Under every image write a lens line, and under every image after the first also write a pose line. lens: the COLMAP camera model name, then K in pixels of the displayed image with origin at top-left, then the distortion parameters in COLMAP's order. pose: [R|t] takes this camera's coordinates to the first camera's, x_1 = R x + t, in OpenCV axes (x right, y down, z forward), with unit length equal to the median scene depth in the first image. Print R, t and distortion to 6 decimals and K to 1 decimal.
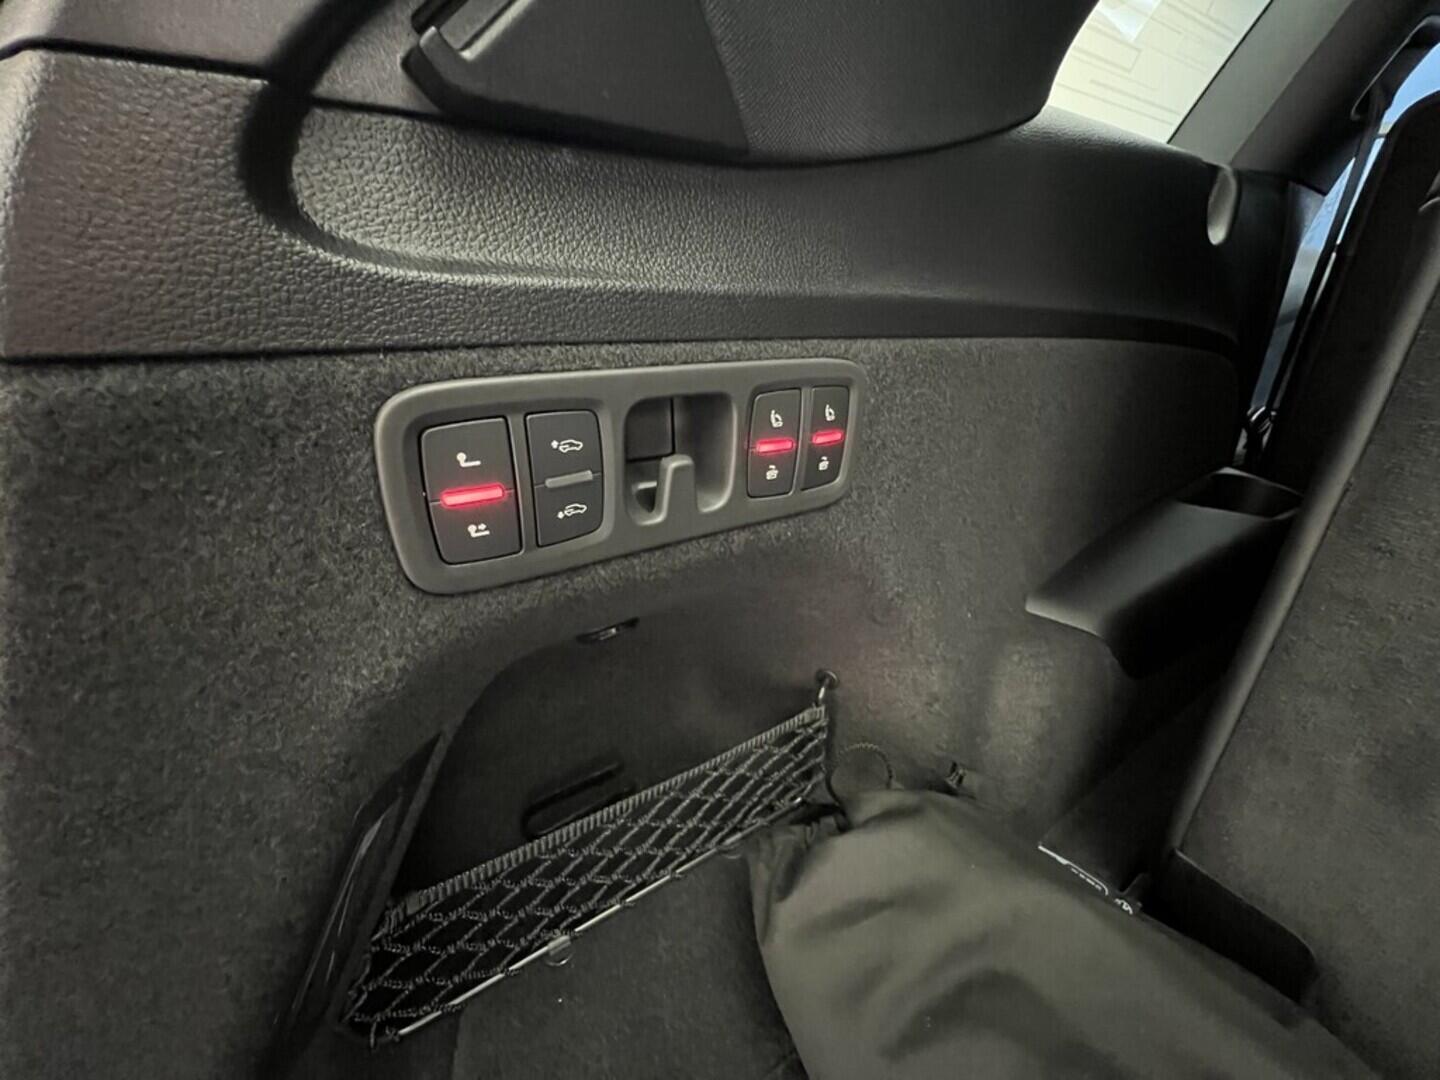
lens RADIAL K [[577.9, 0, 720.0], [0, 577.9, 540.0], [0, 0, 1]] dist [0.001843, 0.000371]
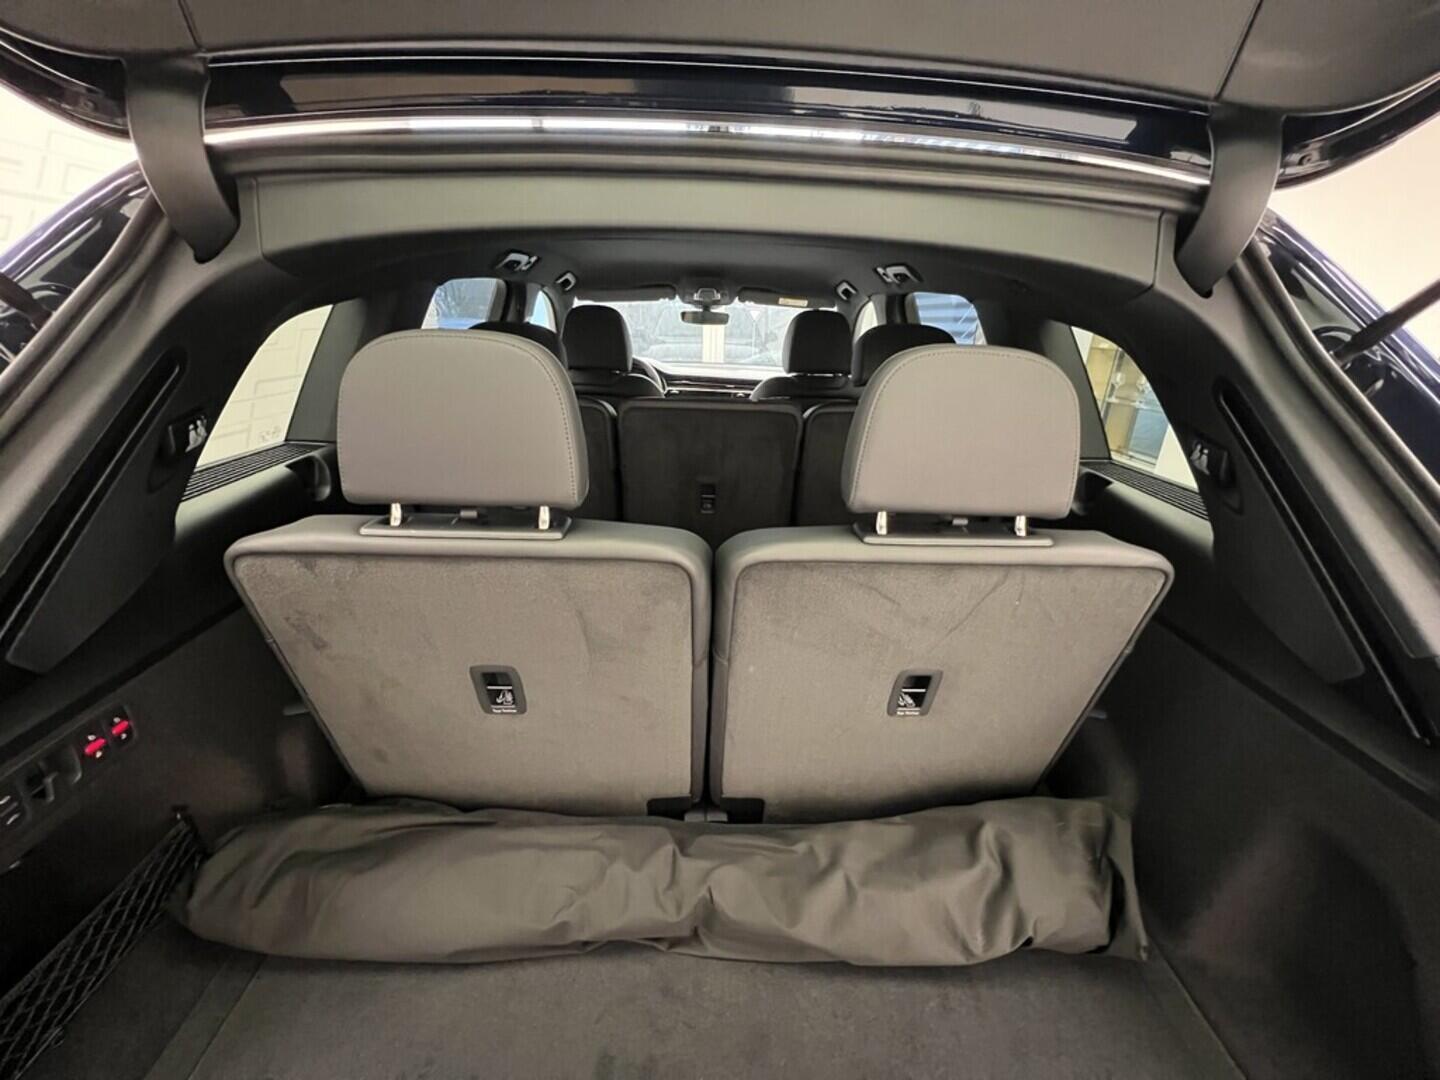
lens RADIAL K [[577.9, 0, 720.0], [0, 577.9, 540.0], [0, 0, 1]] dist [0.001843, 0.000371]
pose [[0.506552, -0.315431, 0.802439, -0.192229], [0.343301, 0.927510, 0.147881, -0.291687], [-0.790917, 0.200569, 0.578120, -1.988048]]
